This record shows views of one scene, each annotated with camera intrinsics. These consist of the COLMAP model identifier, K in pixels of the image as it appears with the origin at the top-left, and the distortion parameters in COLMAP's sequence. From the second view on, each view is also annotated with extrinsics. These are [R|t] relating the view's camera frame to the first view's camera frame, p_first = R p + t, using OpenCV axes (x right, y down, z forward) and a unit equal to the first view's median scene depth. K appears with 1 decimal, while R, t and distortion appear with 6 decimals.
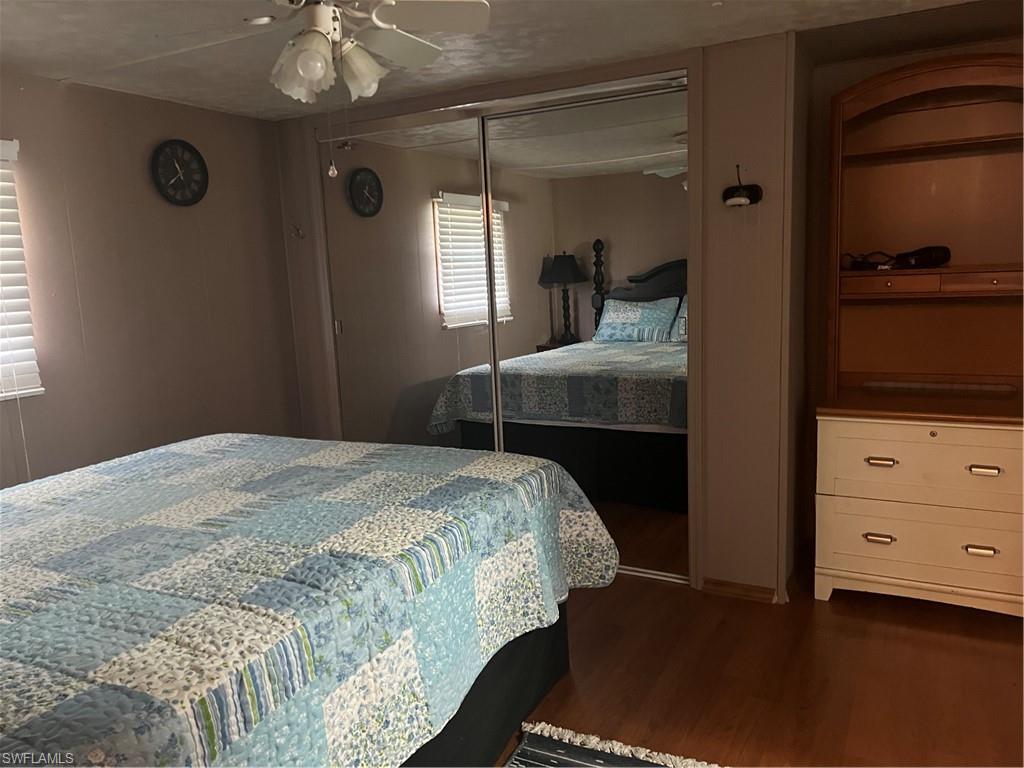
lens RADIAL K [[764.7, 0, 512.0], [0, 764.7, 384.0], [0, 0, 1]] dist [0.047459, -0.071810]
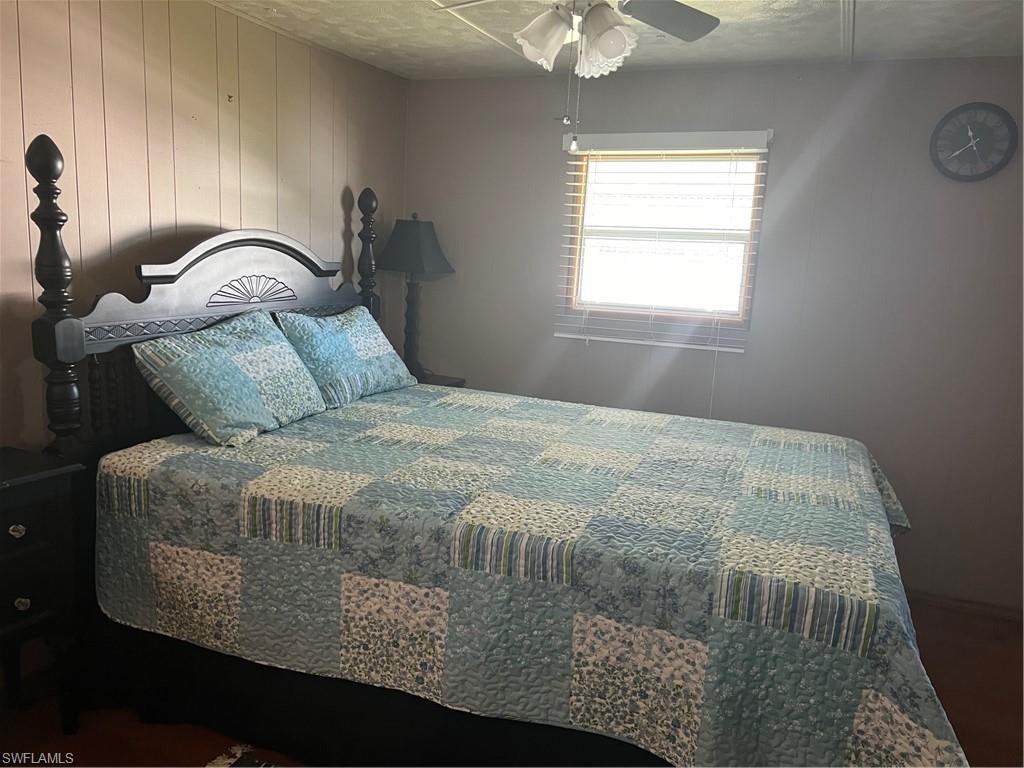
lens RADIAL K [[764.7, 0, 512.0], [0, 764.7, 384.0], [0, 0, 1]] dist [0.047459, -0.071810]
pose [[0.081476, 0.214264, -0.973372, 0.614396], [-0.198816, 0.960485, 0.194786, -0.126625], [0.976644, 0.177651, 0.120856, 0.681555]]
